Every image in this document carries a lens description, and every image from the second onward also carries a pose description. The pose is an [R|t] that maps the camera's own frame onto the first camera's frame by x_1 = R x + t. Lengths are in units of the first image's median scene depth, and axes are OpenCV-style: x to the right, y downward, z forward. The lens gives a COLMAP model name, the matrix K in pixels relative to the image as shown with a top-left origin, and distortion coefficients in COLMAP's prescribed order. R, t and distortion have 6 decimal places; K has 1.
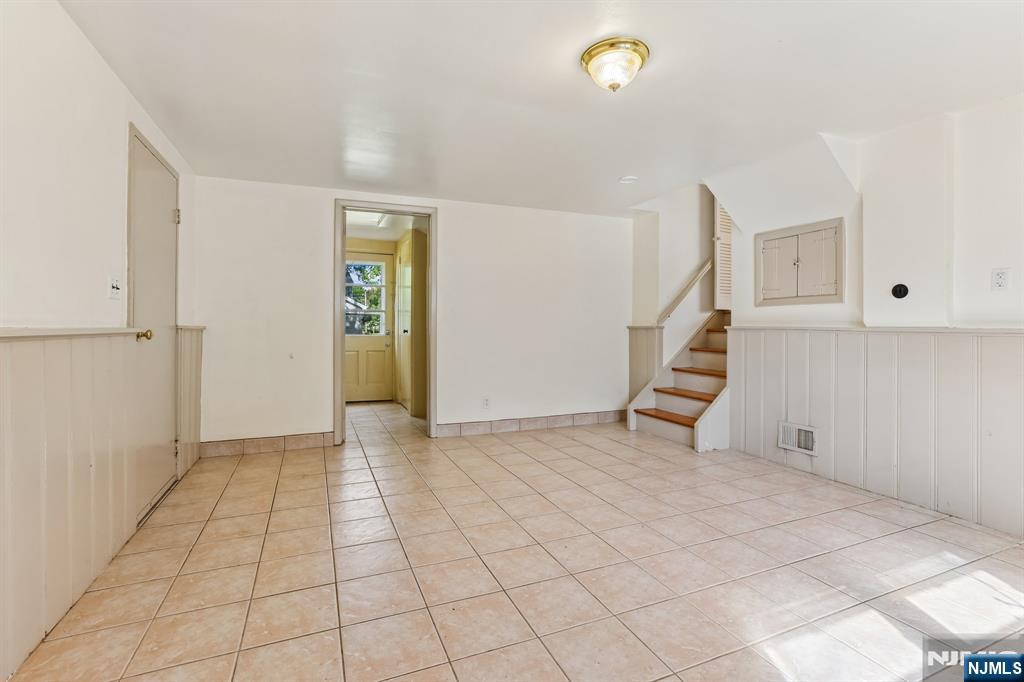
lens RADIAL K [[475.2, 0, 516.8], [0, 475.2, 342.1], [0, 0, 1]] dist [-0.048091, 0.025024]
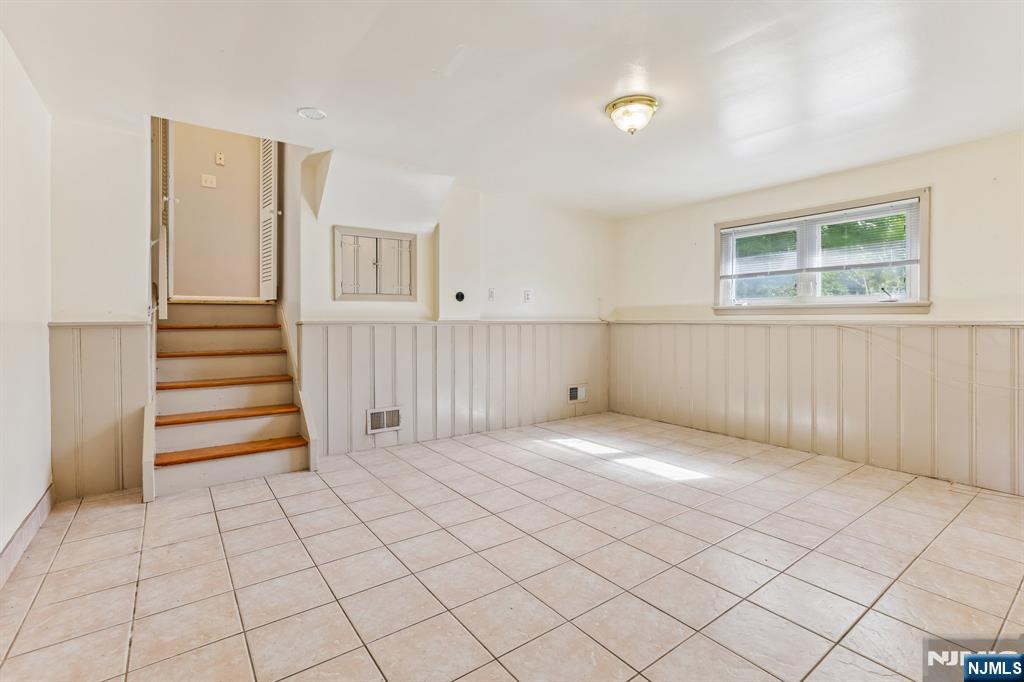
lens RADIAL K [[470.1, 0, 509.6], [0, 470.1, 335.8], [0, 0, 1]] dist [-0.043094, 0.020442]
pose [[-0.221811, -0.032974, 0.974532, -0.614168], [0.036251, 0.998458, 0.042035, -0.035952], [-0.974416, 0.044652, -0.220274, 1.040960]]
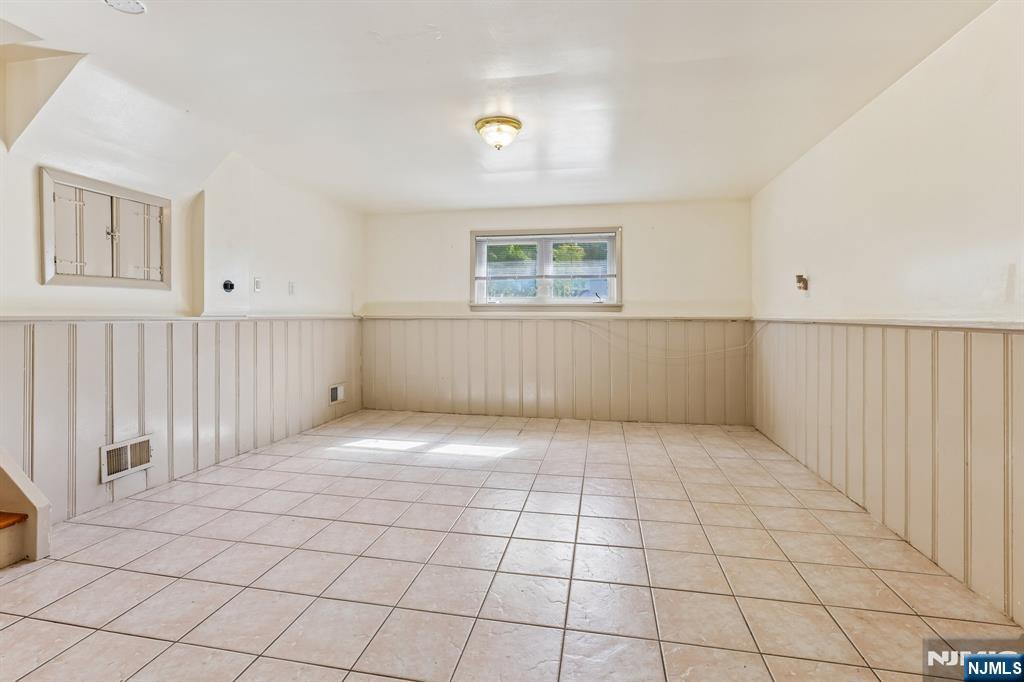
lens RADIAL K [[470.1, 0, 509.6], [0, 470.1, 335.8], [0, 0, 1]] dist [-0.043094, 0.020442]
pose [[-0.819128, -0.028891, 0.572883, -0.403938], [0.017158, 0.997050, 0.074815, -0.051436], [-0.573354, 0.071112, -0.816216, 1.379615]]
